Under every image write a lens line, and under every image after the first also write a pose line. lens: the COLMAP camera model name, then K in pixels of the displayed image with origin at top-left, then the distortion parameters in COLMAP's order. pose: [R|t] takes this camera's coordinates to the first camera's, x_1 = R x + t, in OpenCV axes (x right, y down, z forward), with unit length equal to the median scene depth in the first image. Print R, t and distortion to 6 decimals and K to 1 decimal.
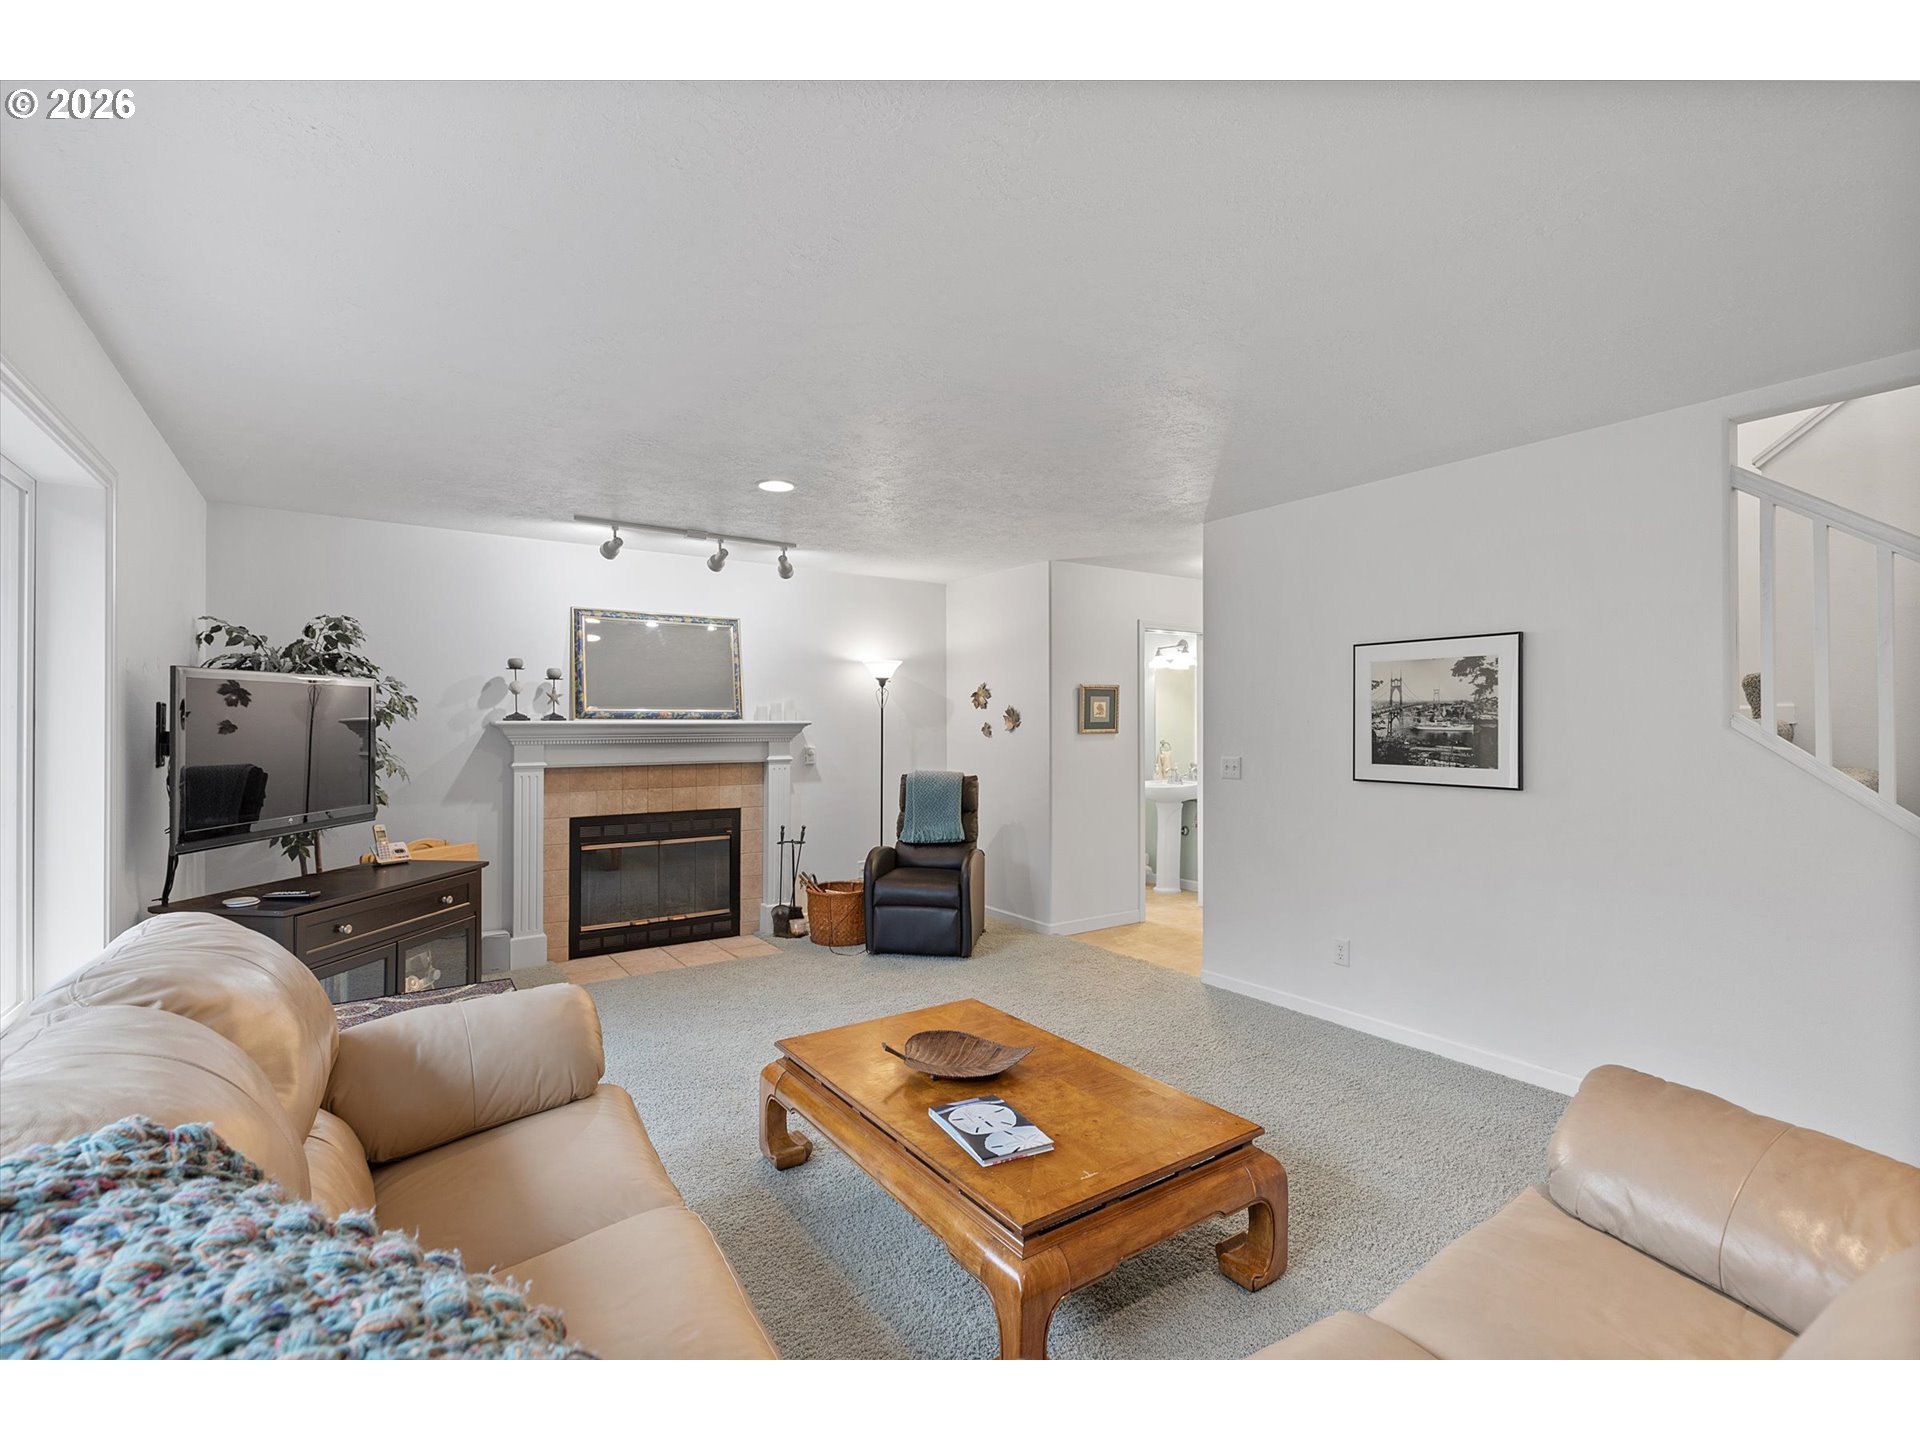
lens RADIAL K [[868.0, 0, 957.6], [0, 868.0, 722.6], [0, 0, 1]] dist [0.008668, -0.001400]
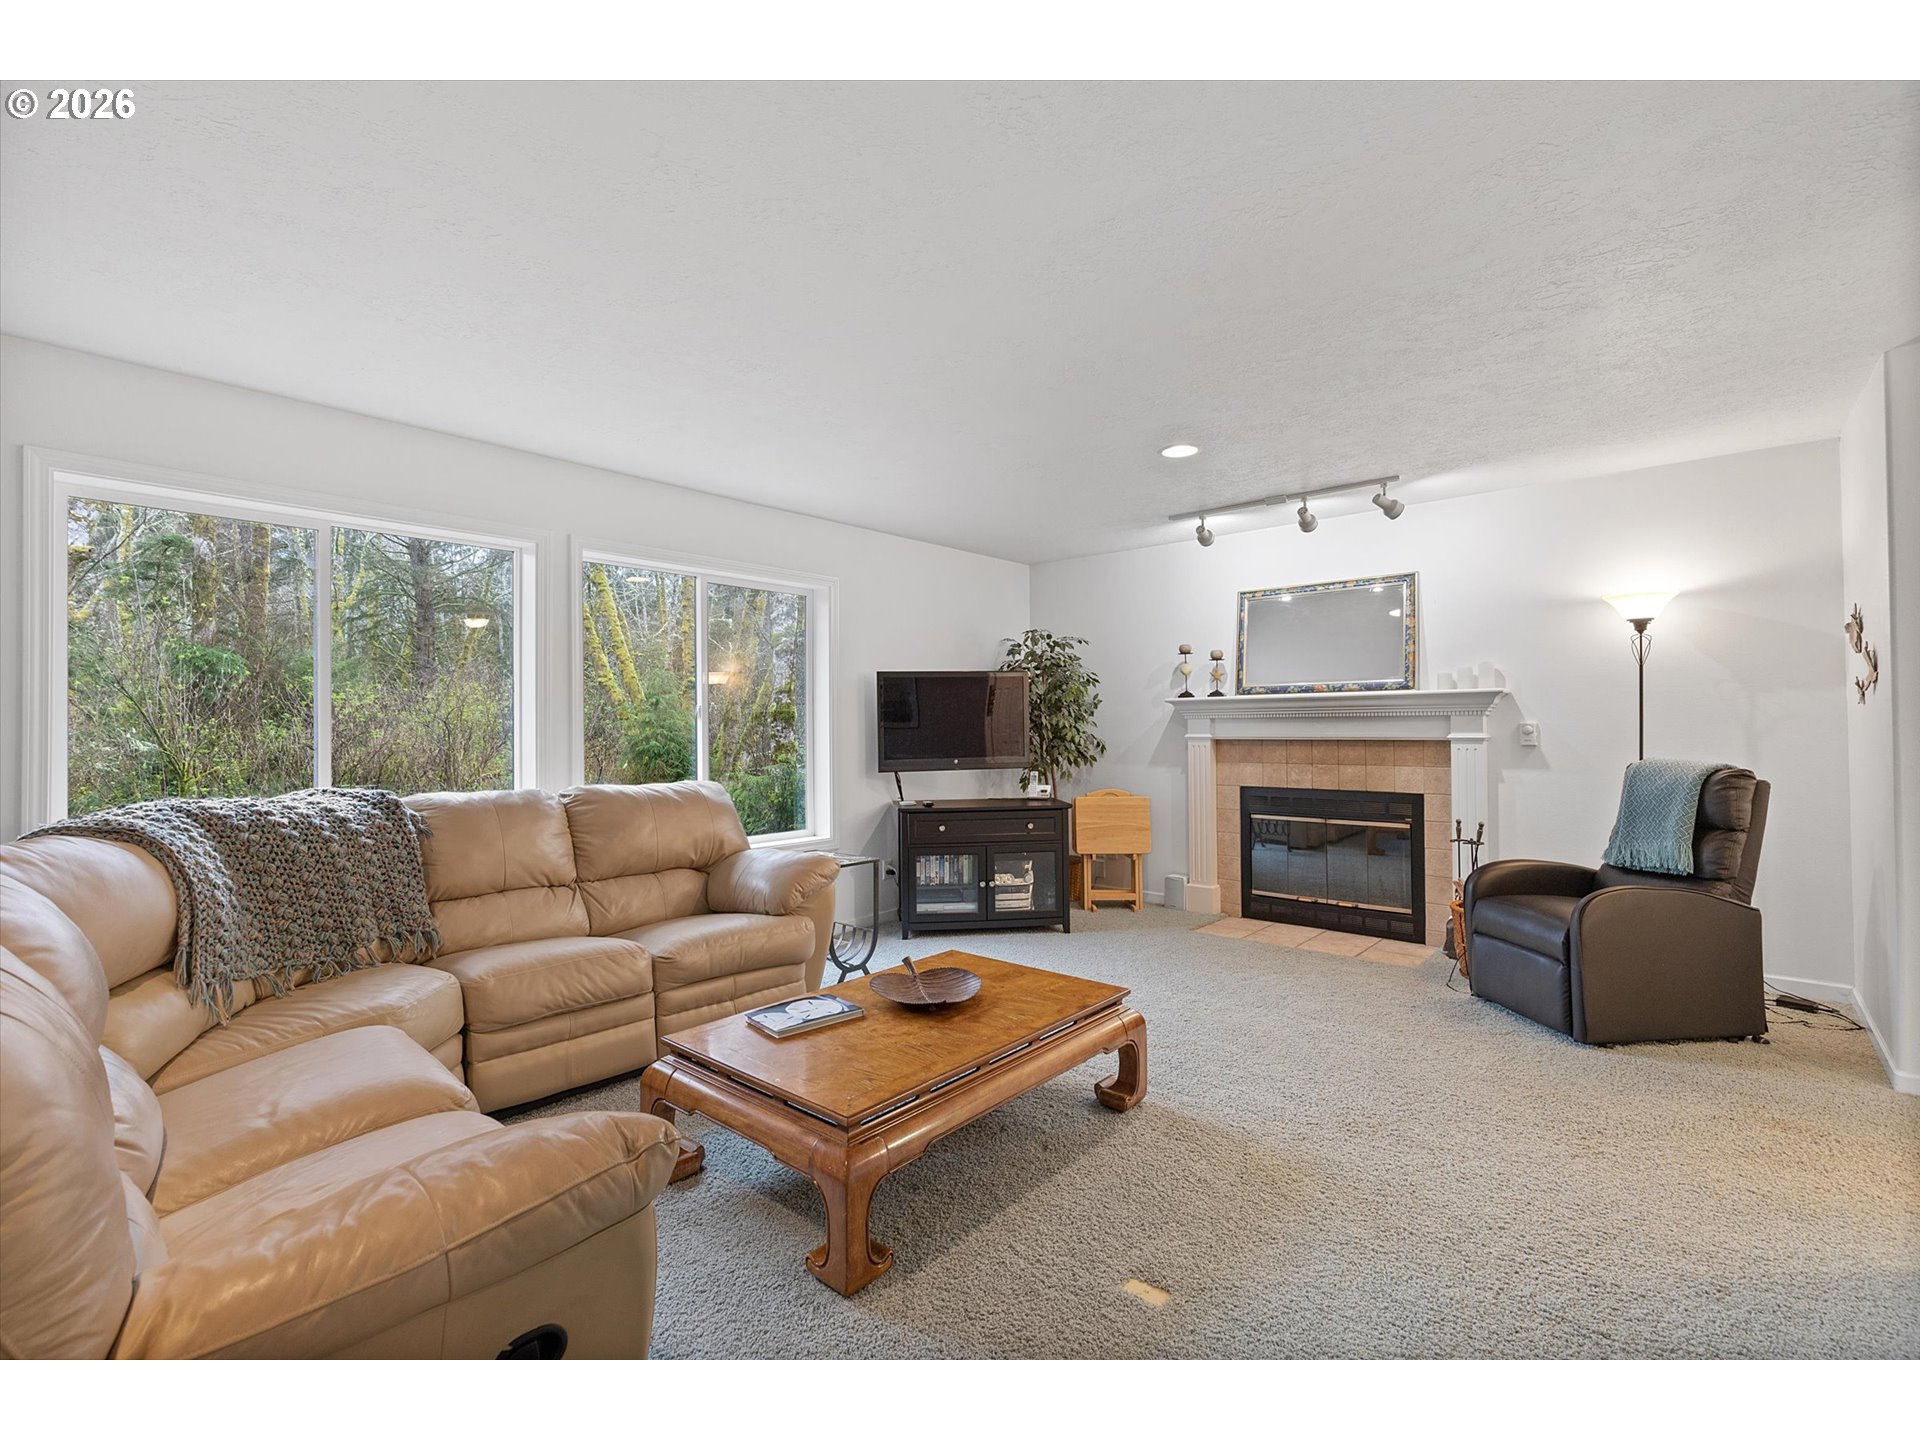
lens RADIAL K [[868.0, 0, 931.1], [0, 868.0, 721.4], [0, 0, 1]] dist [0.008668, -0.001400]
pose [[0.231906, -0.005857, -0.972720, 0.525930], [0.008951, 0.999952, -0.003887, 0.029811], [0.972697, -0.007806, 0.231948, 0.379753]]
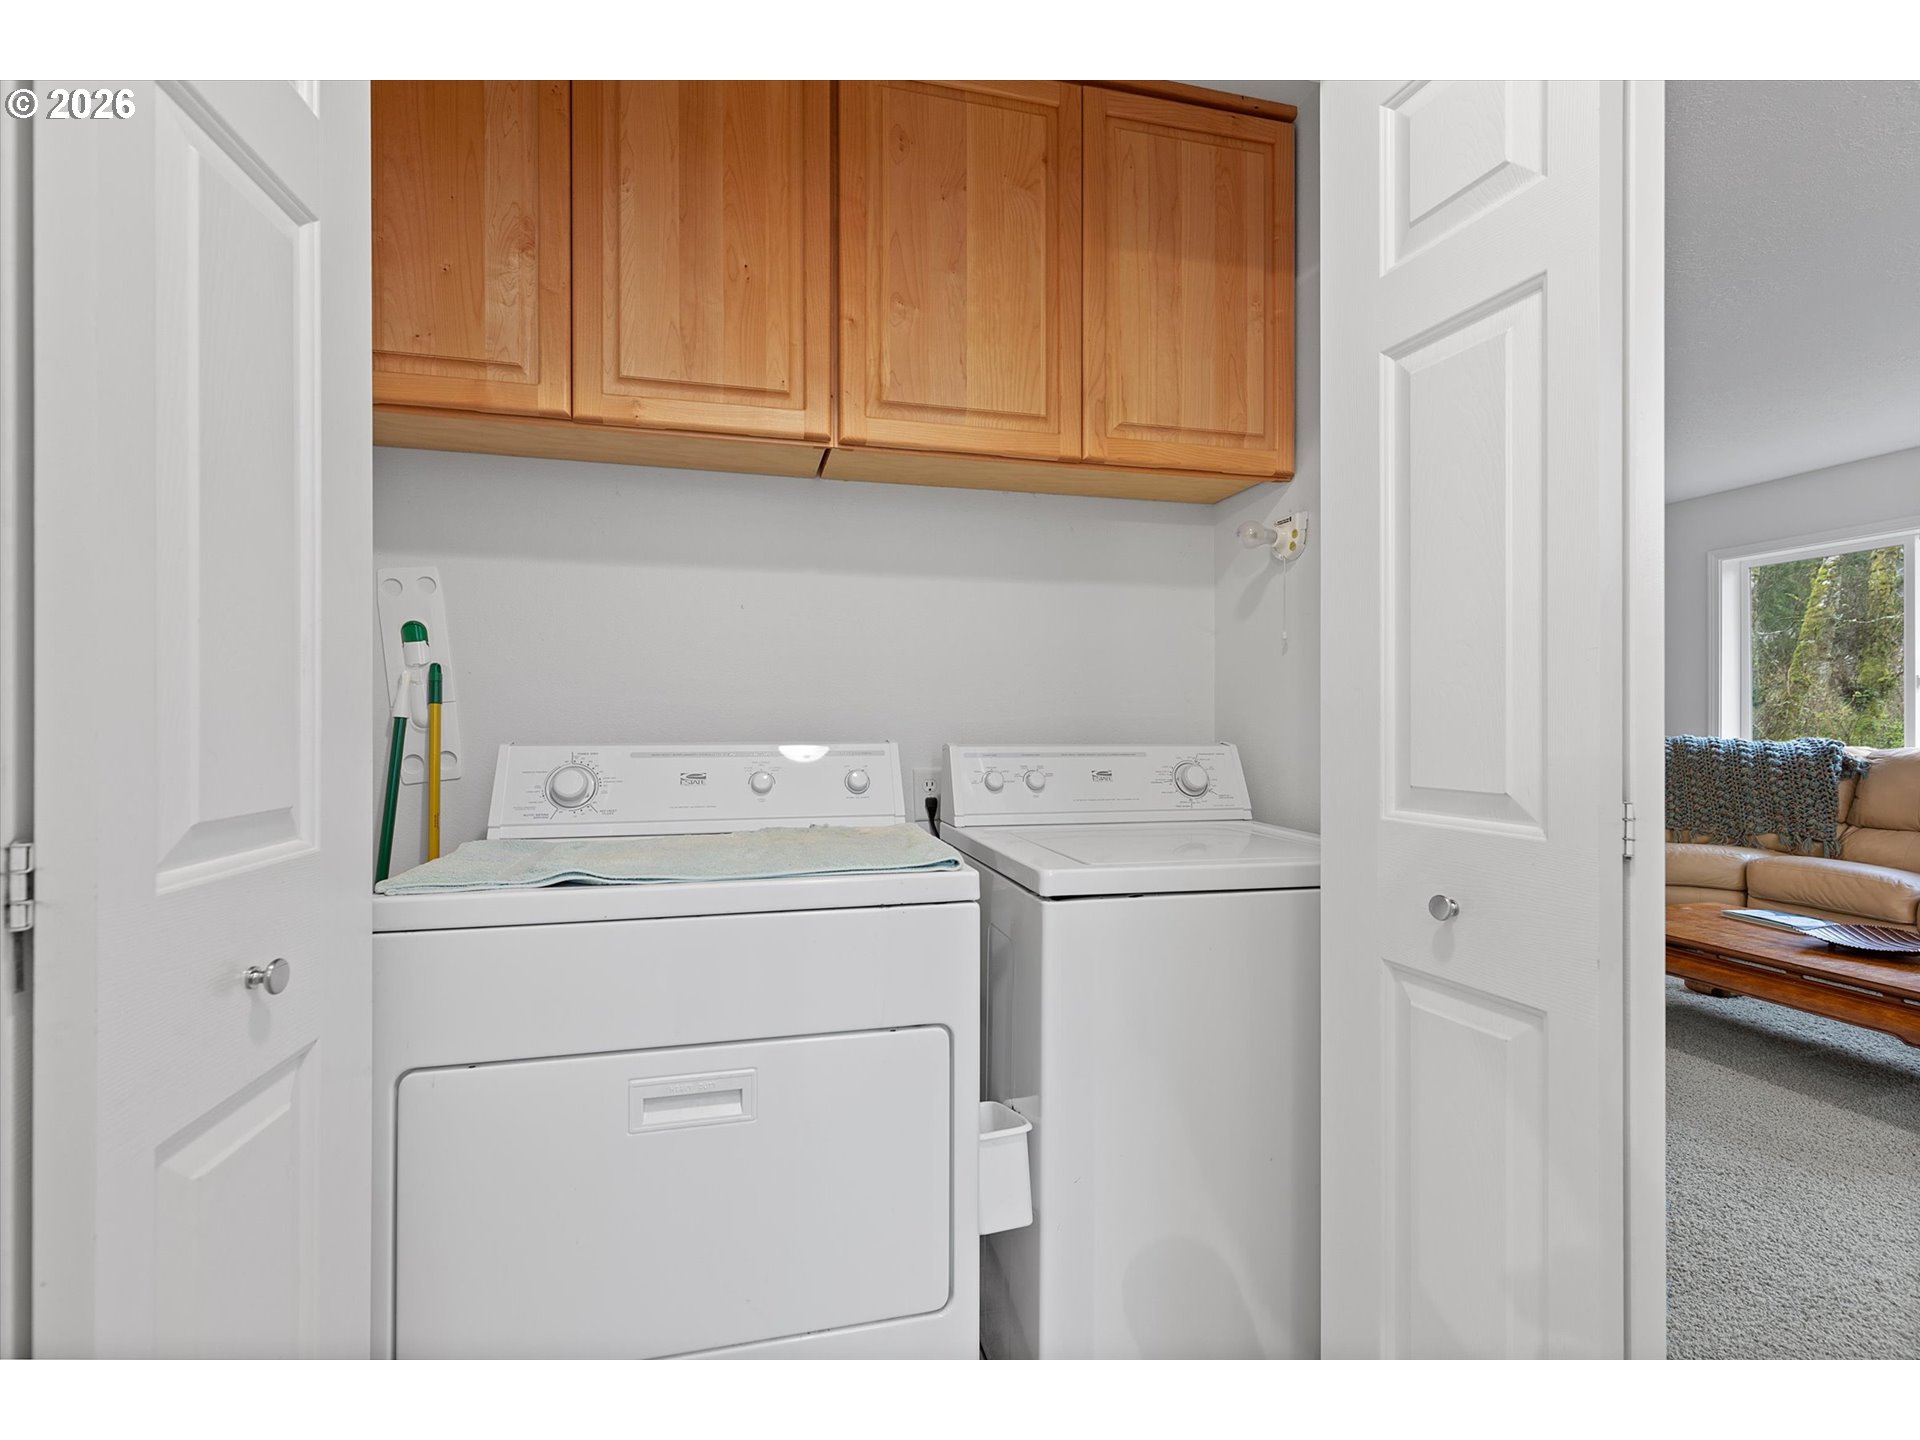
lens RADIAL K [[868.0, 0, 969.9], [0, 868.0, 720.7], [0, 0, 1]] dist [0.008668, -0.001400]
pose [[-0.934975, -0.000359, 0.354715, 0.318645], [-0.001024, 0.999998, -0.001685, 0.056540], [-0.354713, -0.001938, -0.934973, 1.275720]]
